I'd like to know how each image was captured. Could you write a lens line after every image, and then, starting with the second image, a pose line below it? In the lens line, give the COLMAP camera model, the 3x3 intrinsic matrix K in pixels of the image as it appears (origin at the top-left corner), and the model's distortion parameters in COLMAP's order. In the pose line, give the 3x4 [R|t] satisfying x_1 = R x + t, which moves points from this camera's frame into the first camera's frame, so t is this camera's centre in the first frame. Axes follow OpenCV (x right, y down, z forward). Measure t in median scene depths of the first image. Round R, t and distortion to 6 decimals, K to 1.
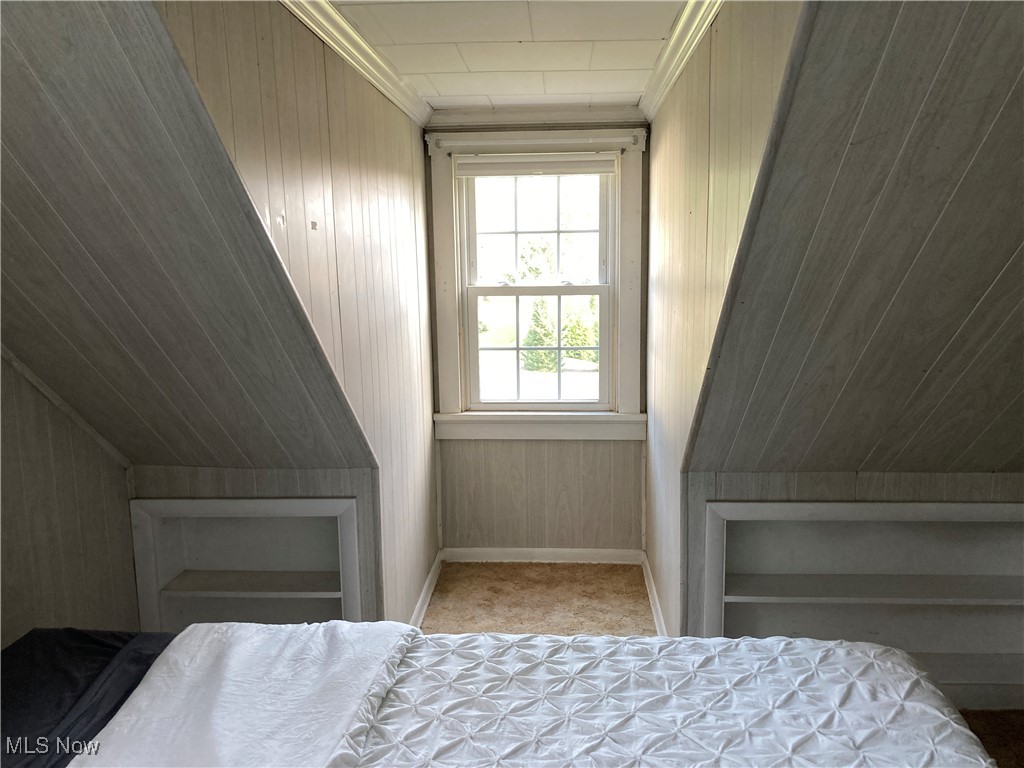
lens RADIAL K [[840.6, 0, 512.9], [0, 840.6, 387.4], [0, 0, 1]] dist [0.057738, -0.084578]
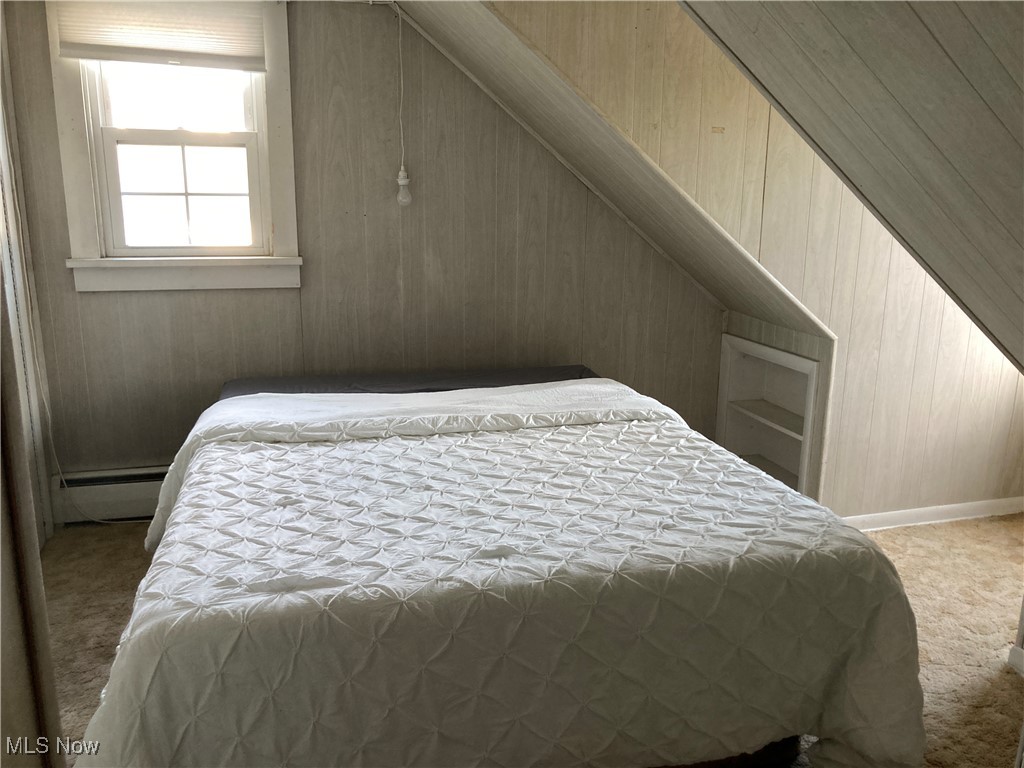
lens RADIAL K [[840.6, 0, 510.0], [0, 840.6, 384.8], [0, 0, 1]] dist [0.057738, -0.084578]
pose [[0.298886, 0.223604, -0.927722, 0.800546], [-0.166005, 0.969521, 0.180196, 0.019064], [0.939739, 0.100149, 0.326895, 0.199630]]
